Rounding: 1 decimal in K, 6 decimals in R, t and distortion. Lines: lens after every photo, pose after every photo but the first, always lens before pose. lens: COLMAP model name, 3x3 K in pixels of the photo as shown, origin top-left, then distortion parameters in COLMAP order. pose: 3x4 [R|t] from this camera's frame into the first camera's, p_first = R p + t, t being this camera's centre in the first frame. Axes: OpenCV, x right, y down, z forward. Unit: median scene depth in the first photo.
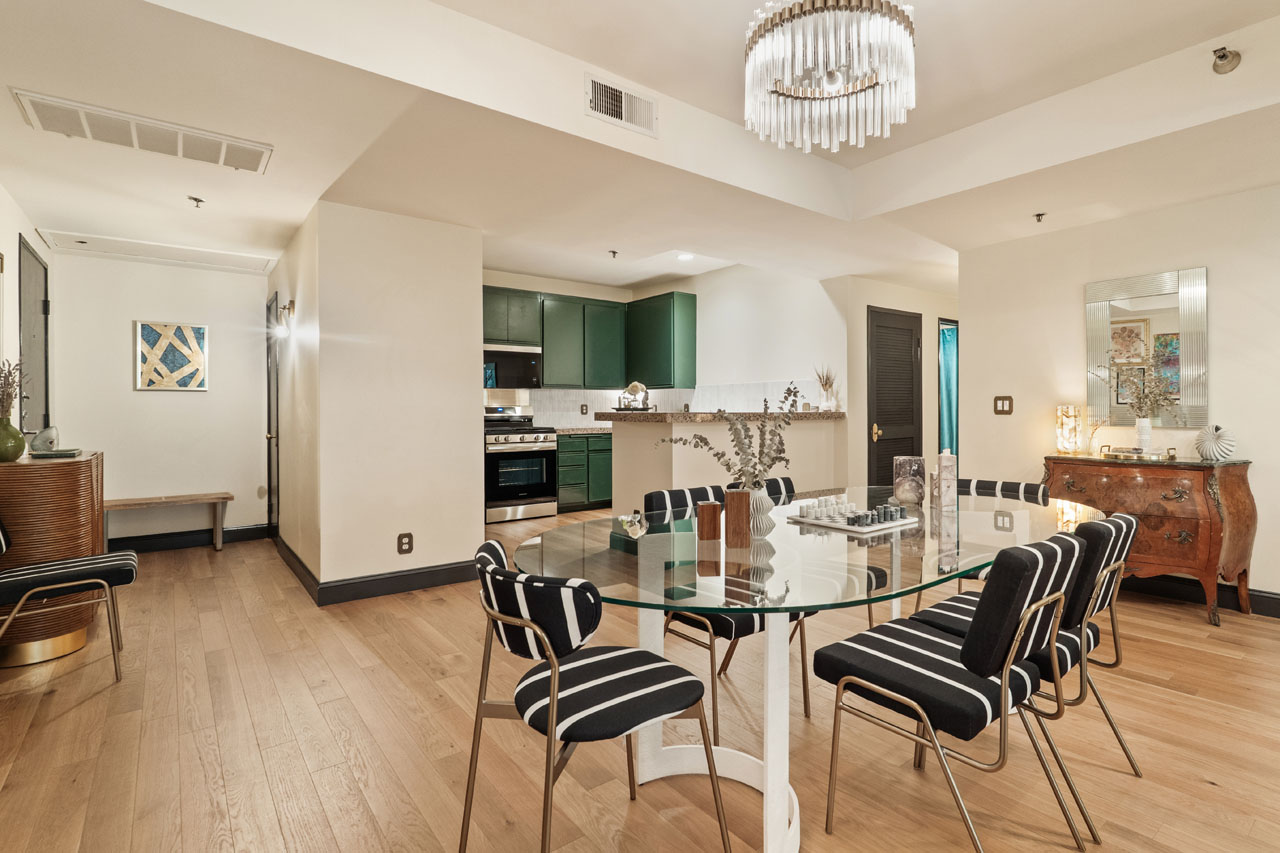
lens RADIAL K [[626.8, 0, 705.2], [0, 626.8, 418.4], [0, 0, 1]] dist [-0.000822, -0.000029]
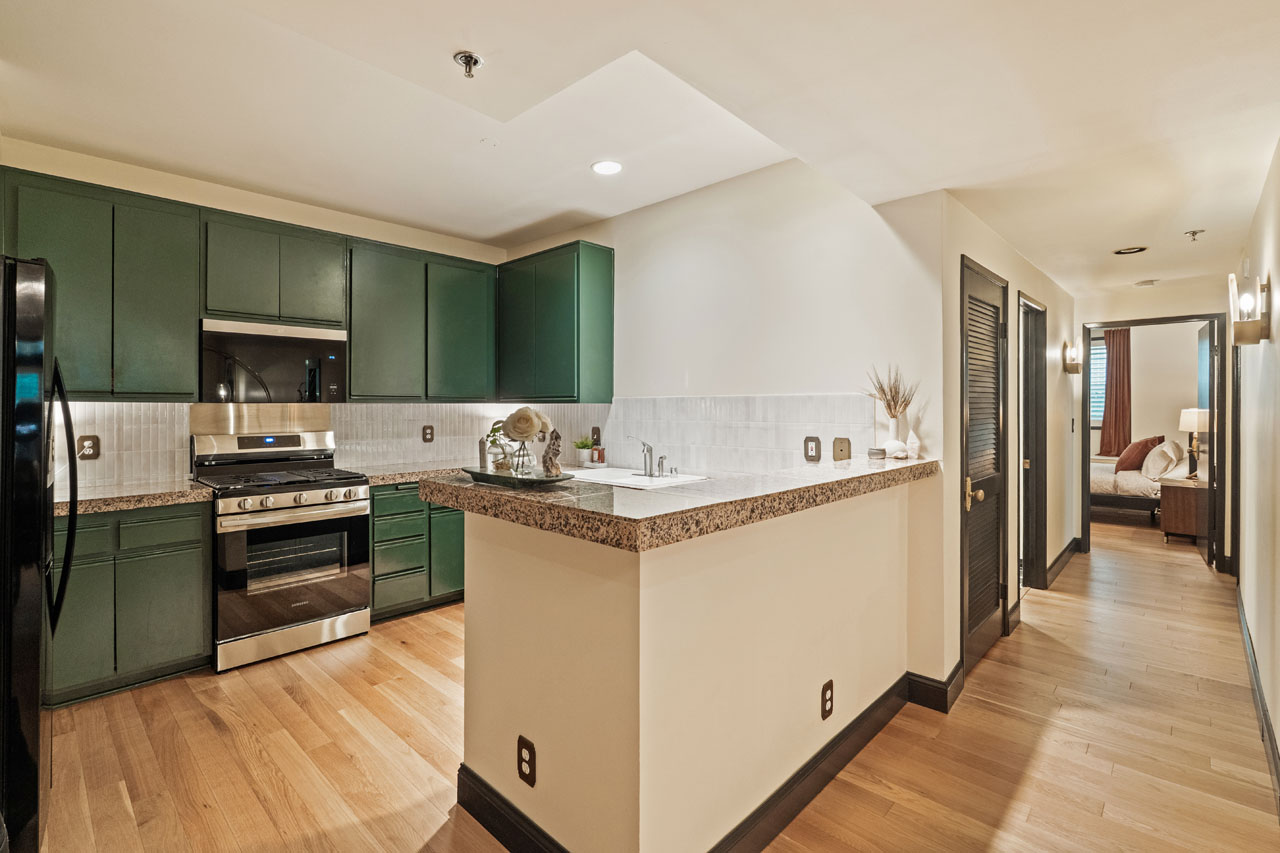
lens RADIAL K [[583.6, 0, 619.9], [0, 583.6, 413.8], [0, 0, 1]] dist [0.000430, 0.000103]
pose [[0.996324, 0.002526, 0.085631, -0.059149], [-0.002486, 0.999997, -0.000576, -0.038238], [-0.085632, 0.000361, 0.996327, 0.453396]]
